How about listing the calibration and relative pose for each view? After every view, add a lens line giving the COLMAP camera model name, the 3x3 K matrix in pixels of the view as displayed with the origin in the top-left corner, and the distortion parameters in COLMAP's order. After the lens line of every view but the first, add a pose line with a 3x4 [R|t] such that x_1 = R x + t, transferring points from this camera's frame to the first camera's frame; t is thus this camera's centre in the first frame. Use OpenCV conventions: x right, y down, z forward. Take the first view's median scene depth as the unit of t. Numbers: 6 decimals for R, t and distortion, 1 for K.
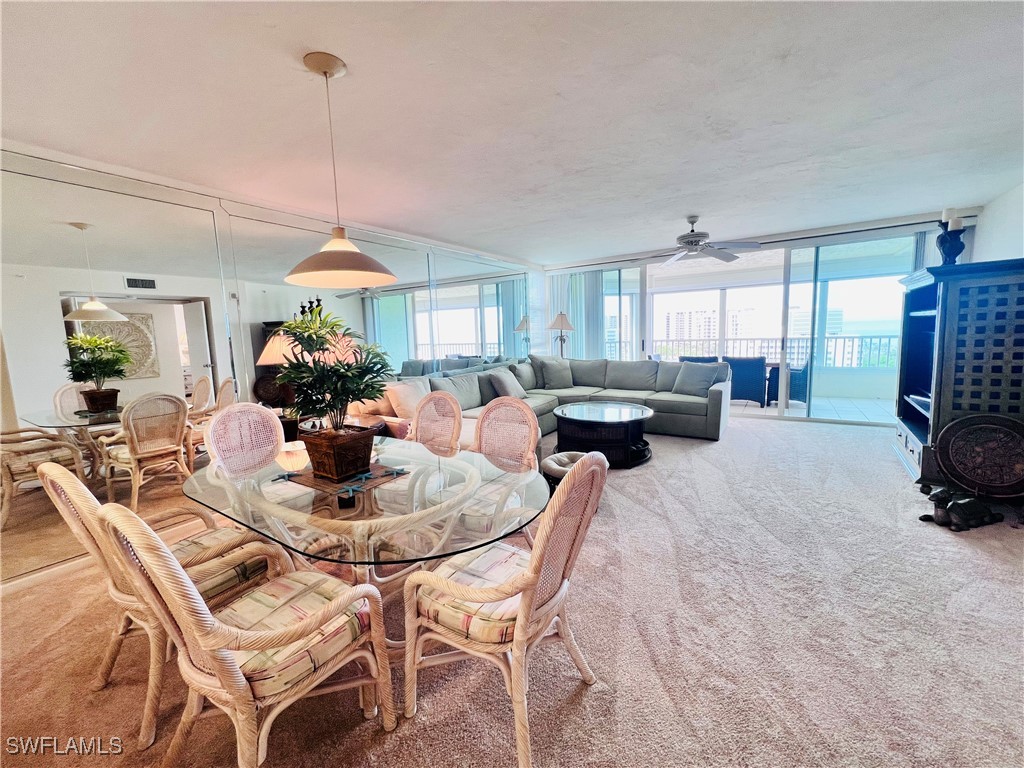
lens RADIAL K [[410.4, 0, 512.0], [0, 410.4, 382.2], [0, 0, 1]] dist [-0.002431, -0.000322]
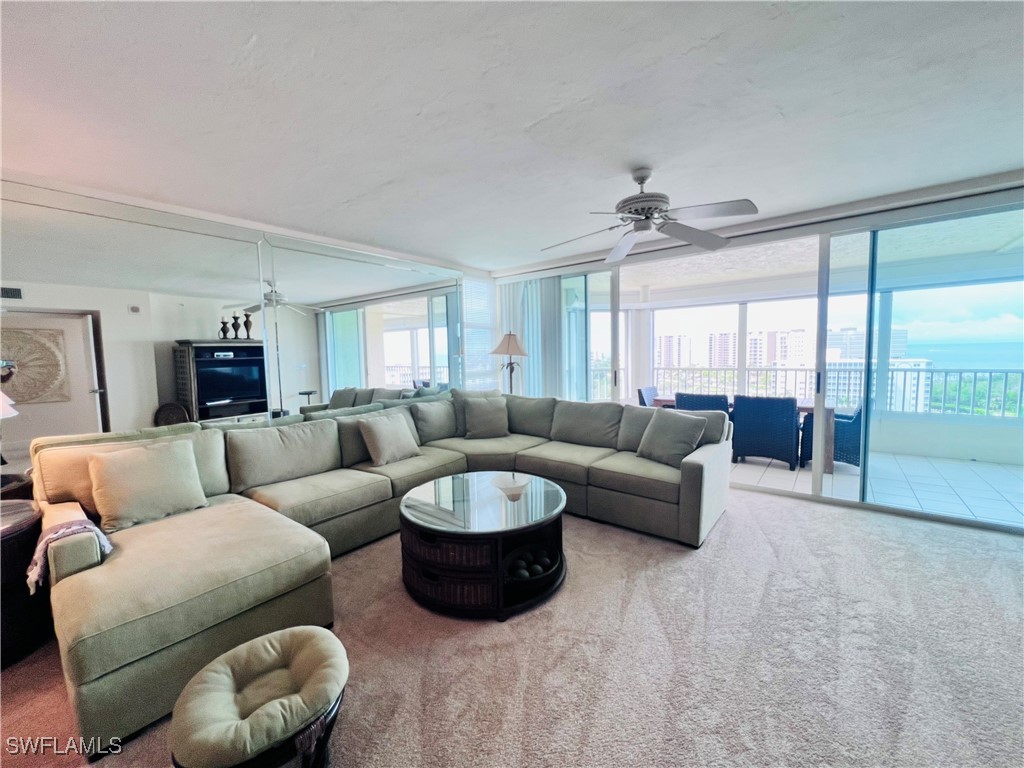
lens RADIAL K [[410.4, 0, 505.5], [0, 410.4, 382.8], [0, 0, 1]] dist [-0.002431, -0.000322]
pose [[0.995209, 0.021035, -0.095477, 0.193852], [-0.025392, 0.998680, -0.044644, -0.044199], [0.094412, 0.046855, 0.994430, 0.260526]]
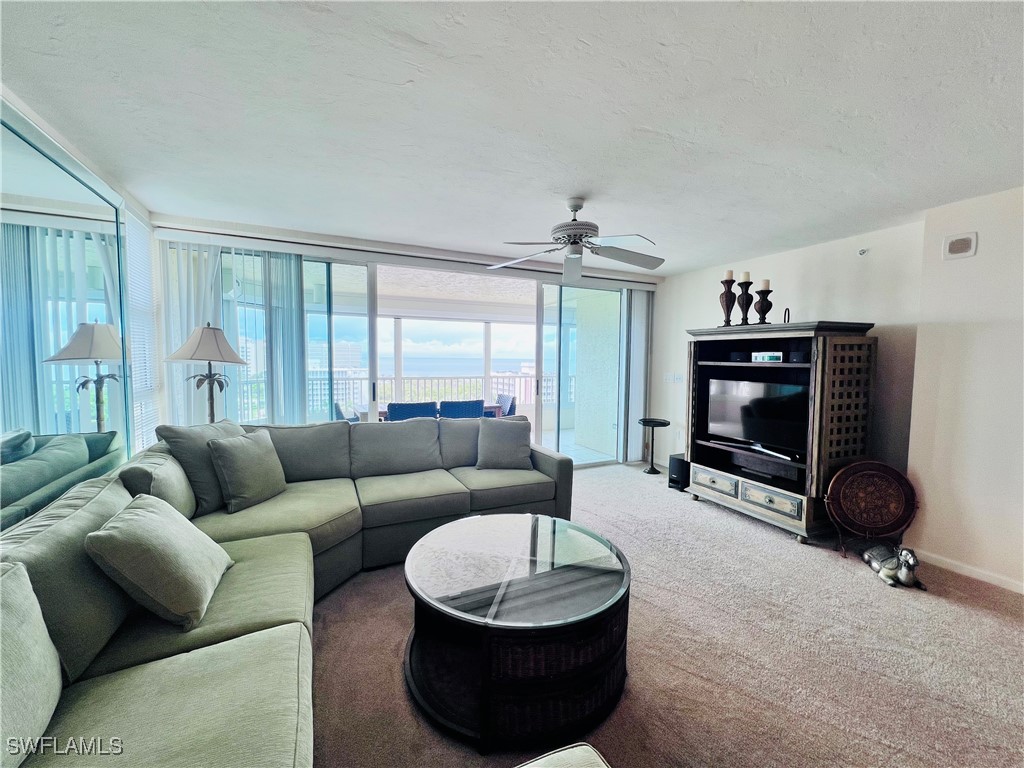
lens RADIAL K [[410.4, 0, 509.4], [0, 410.4, 378.7], [0, 0, 1]] dist [-0.002431, -0.000322]
pose [[0.518634, -0.001452, 0.854995, -0.102378], [0.074211, 0.996301, -0.043324, -0.065290], [-0.851770, 0.085919, 0.516823, 0.489801]]
